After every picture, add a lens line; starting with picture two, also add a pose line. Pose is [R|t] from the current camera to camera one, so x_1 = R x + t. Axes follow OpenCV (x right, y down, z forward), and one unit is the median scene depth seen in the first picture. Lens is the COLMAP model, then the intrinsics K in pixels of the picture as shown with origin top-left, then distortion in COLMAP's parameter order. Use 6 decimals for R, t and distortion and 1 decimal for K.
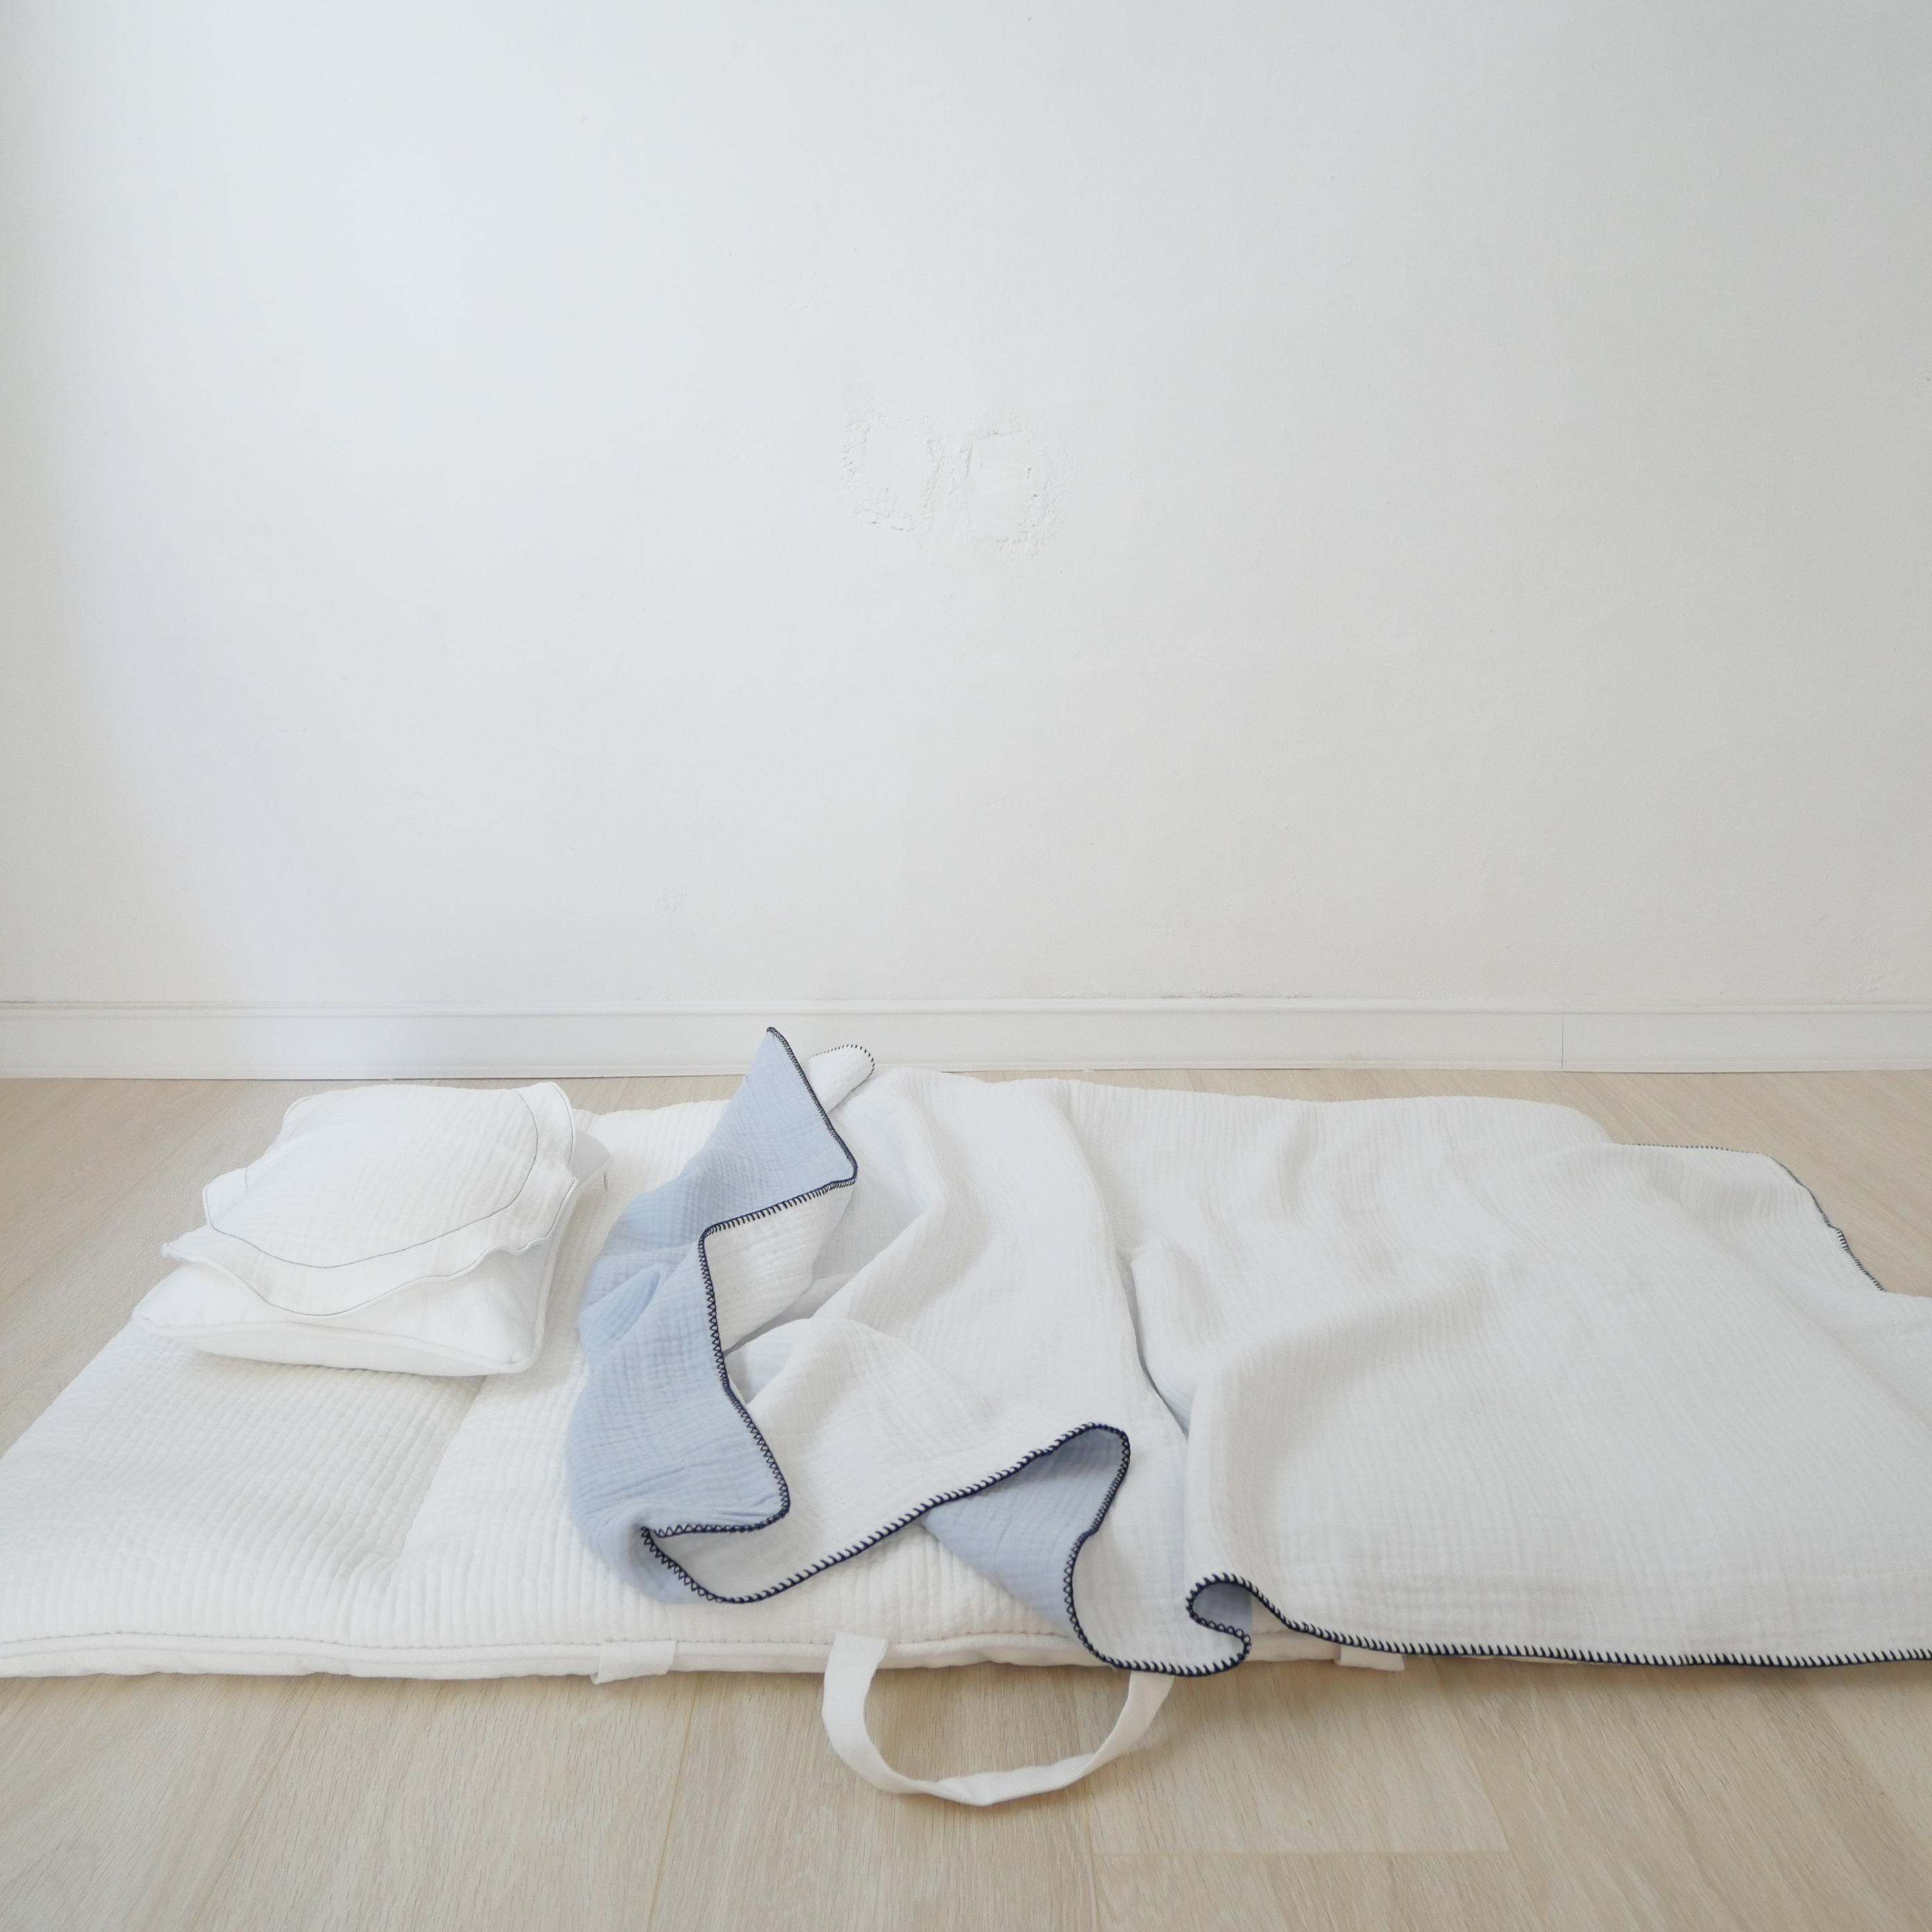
lens RADIAL K [[1875.1, 0, 969.6], [0, 1875.1, 1029.0], [0, 0, 1]] dist [-0.078316, 0.000000]
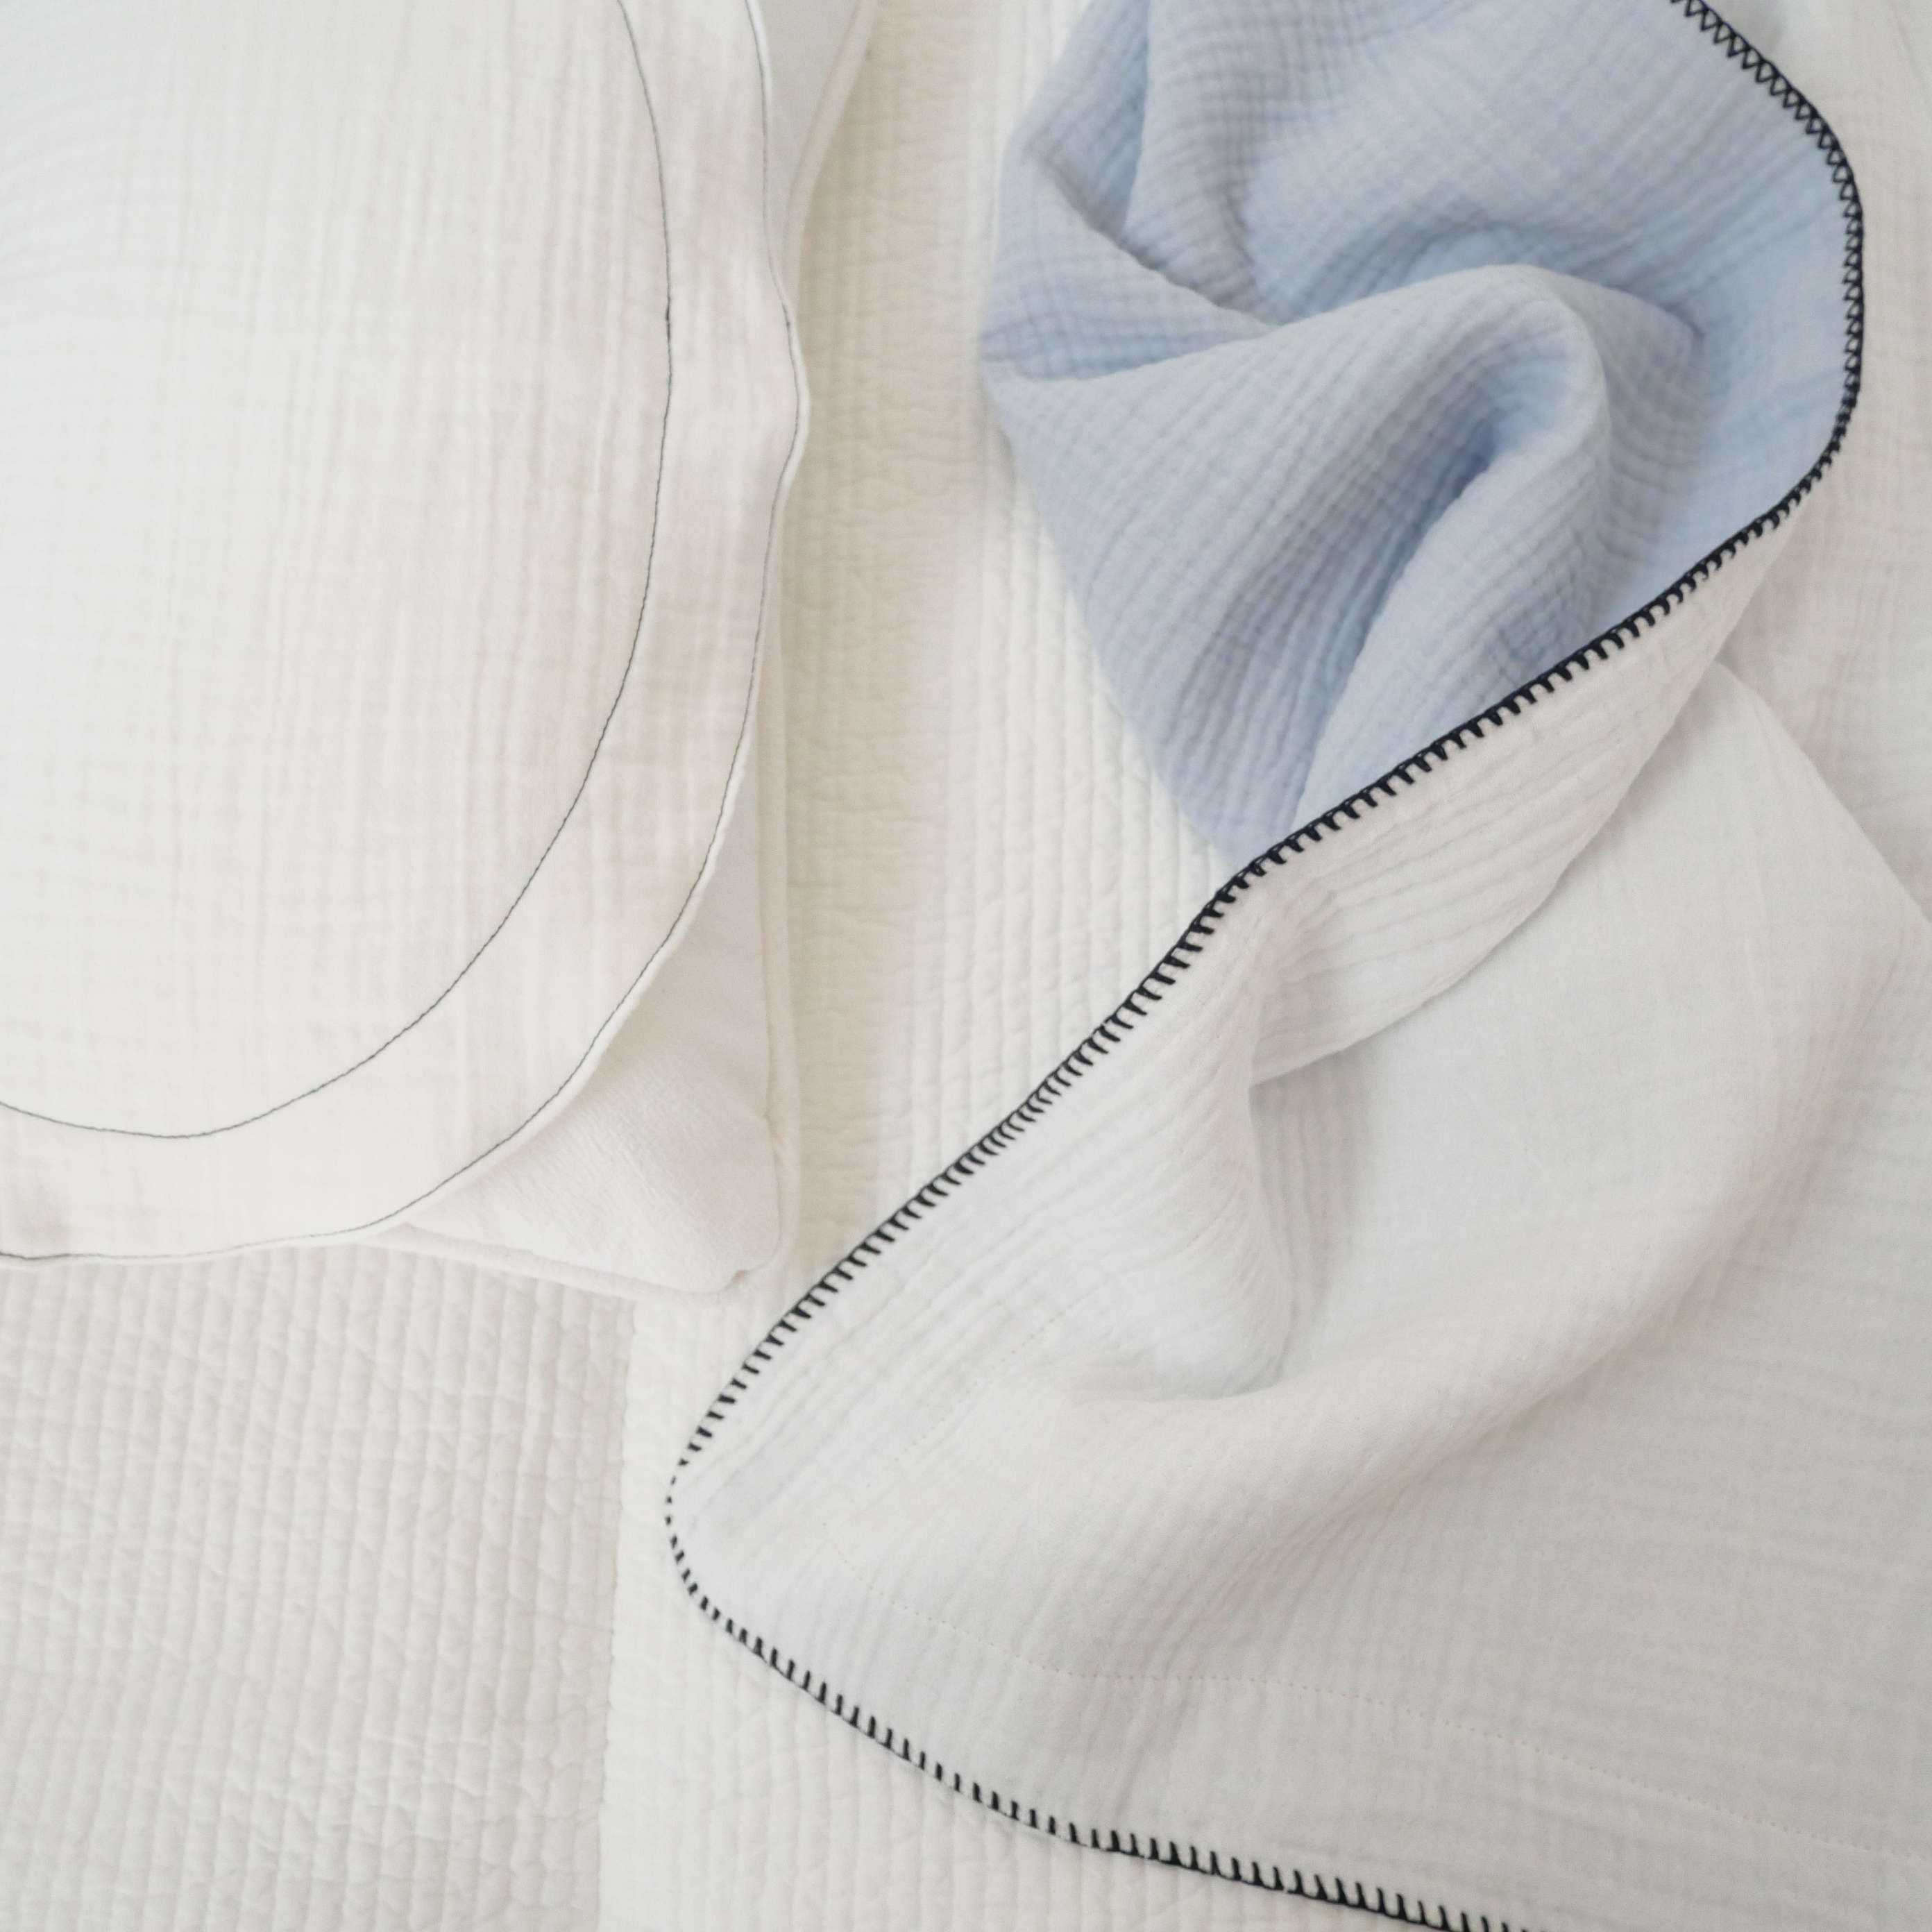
lens RADIAL K [[1875.1, 0, 975.6], [0, 1875.1, 964.9], [0, 0, 1]] dist [-0.078316, 0.000000]
pose [[0.992351, 0.068971, -0.102381, -0.188334], [0.059840, 0.456641, 0.887636, -0.222839], [0.107973, -0.886974, 0.449021, 1.031861]]
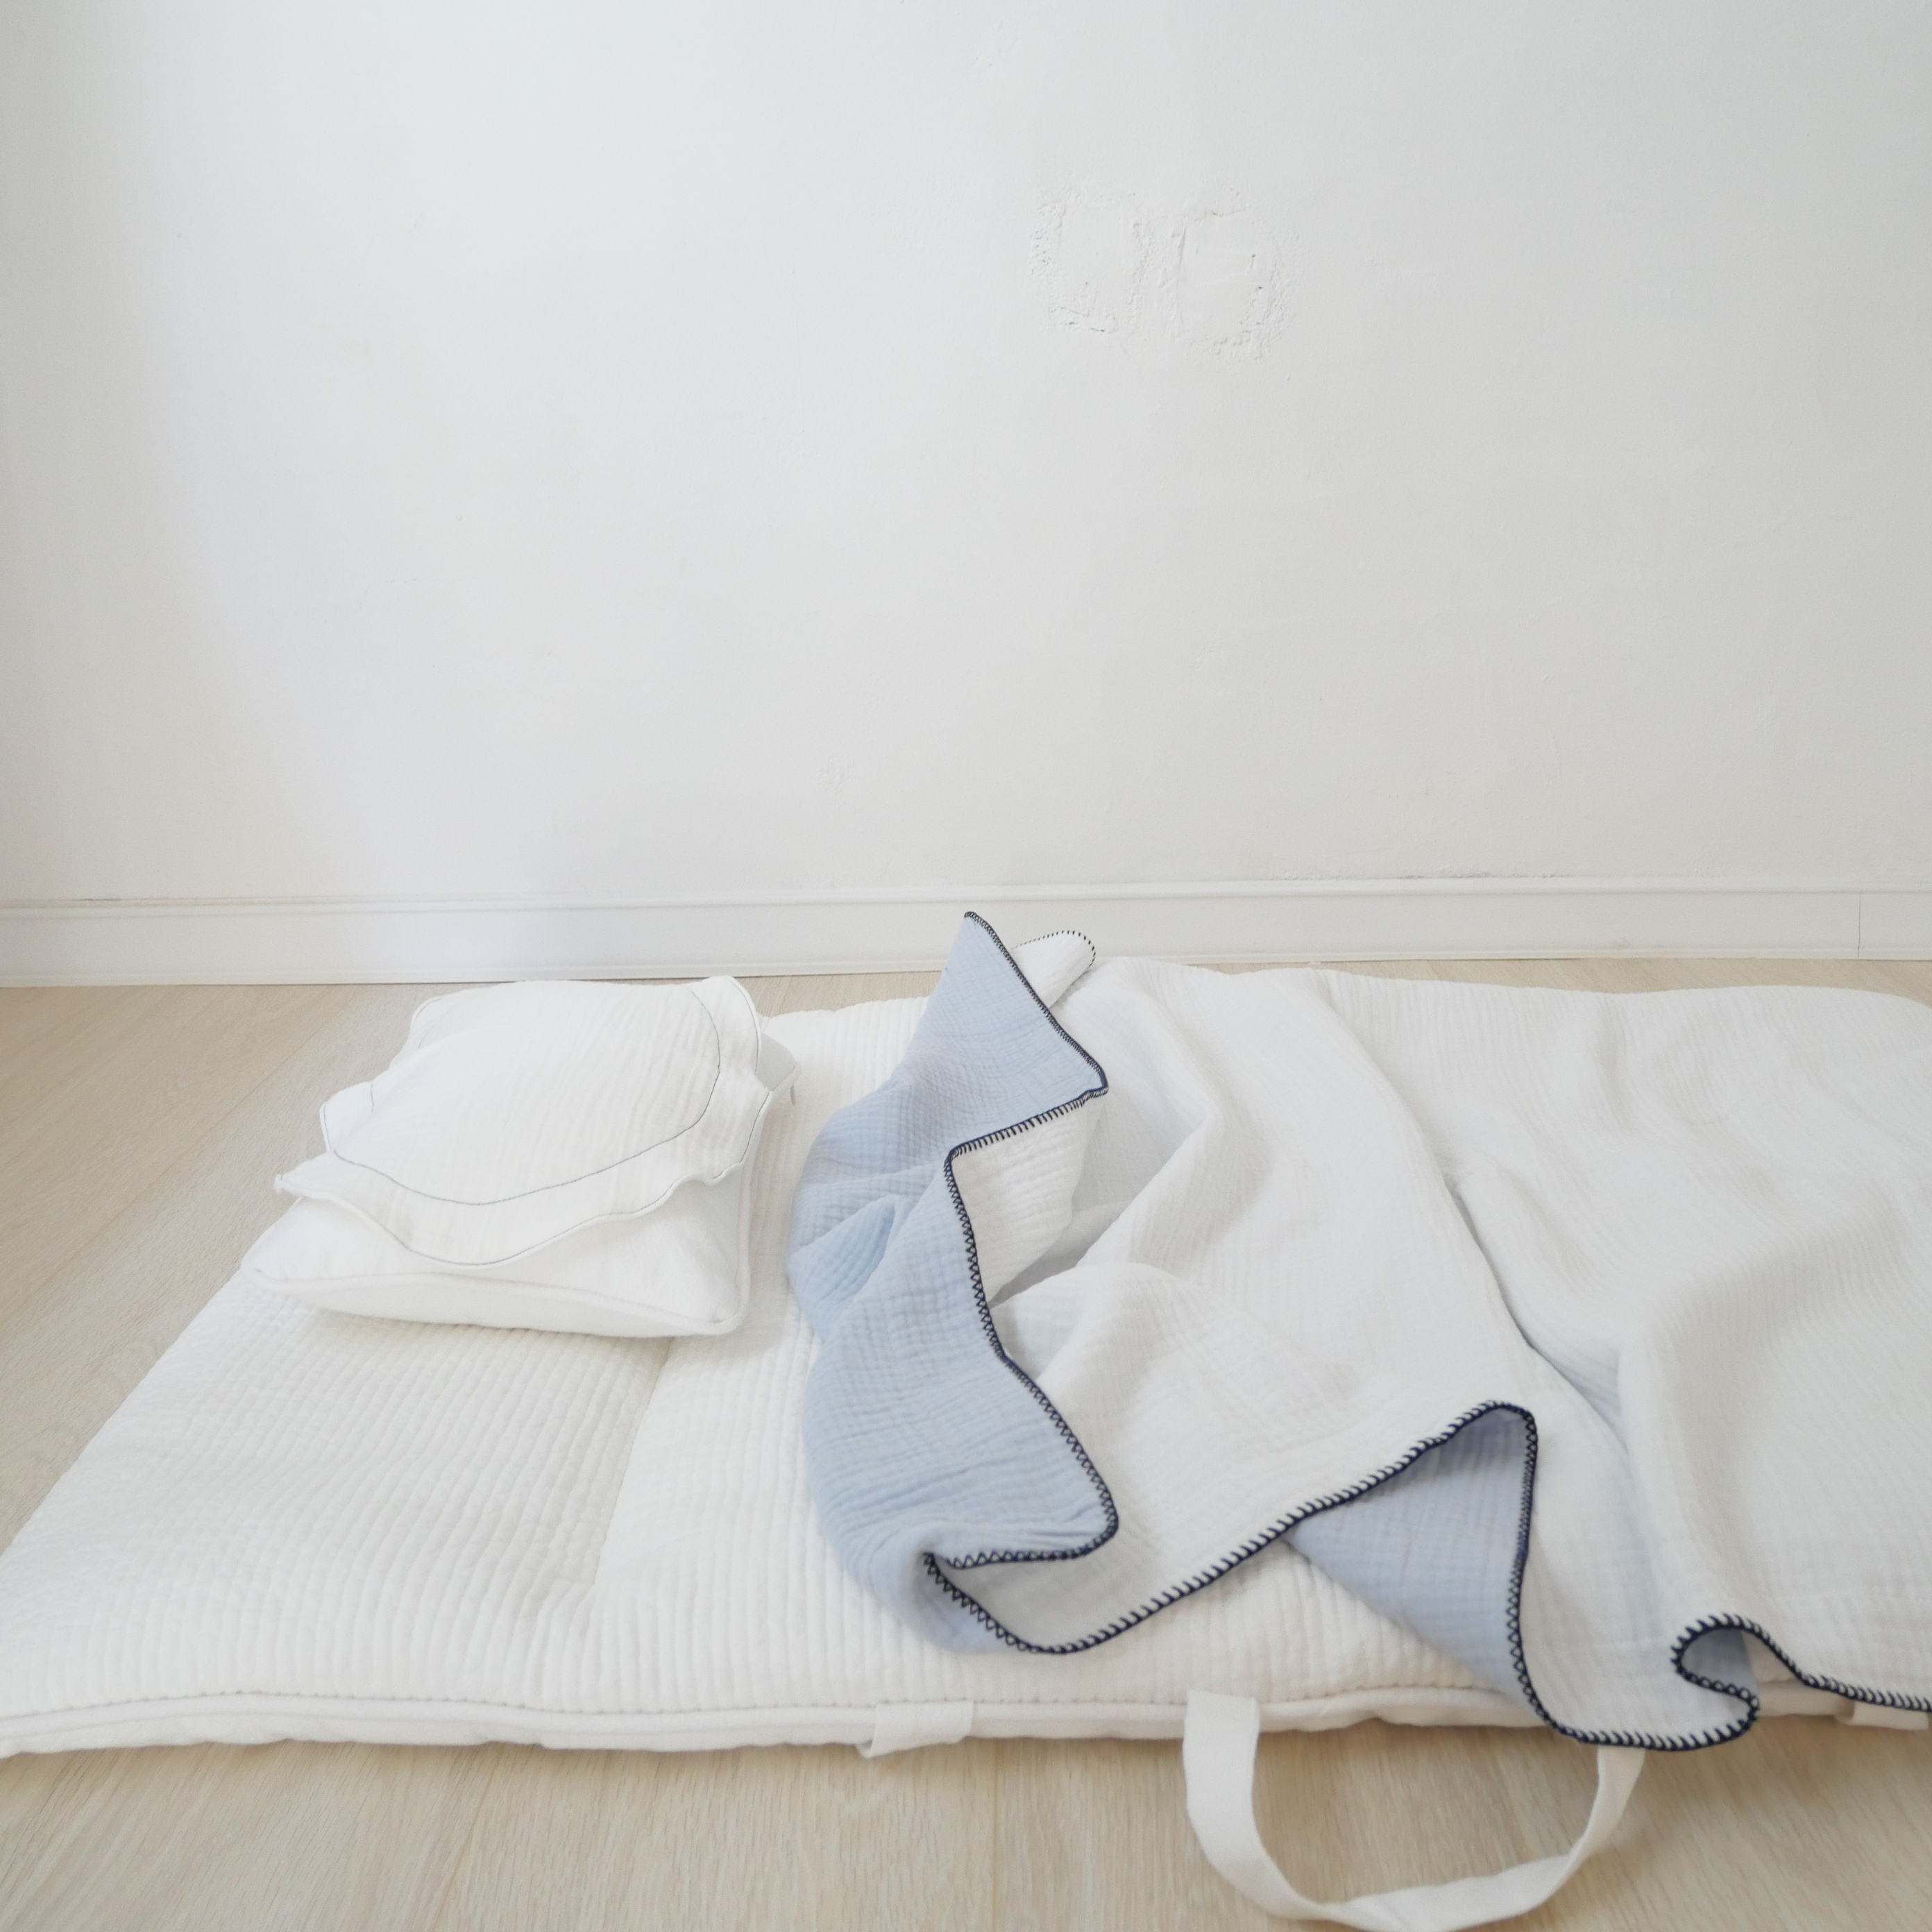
lens RADIAL K [[1875.1, 0, 958.2], [0, 1875.1, 1032.8], [0, 0, 1]] dist [-0.078316, 0.000000]
pose [[0.998725, -0.009541, -0.049575, -0.118216], [0.011897, 0.998803, 0.047453, 0.022820], [0.049062, -0.047983, 0.997642, 0.250771]]
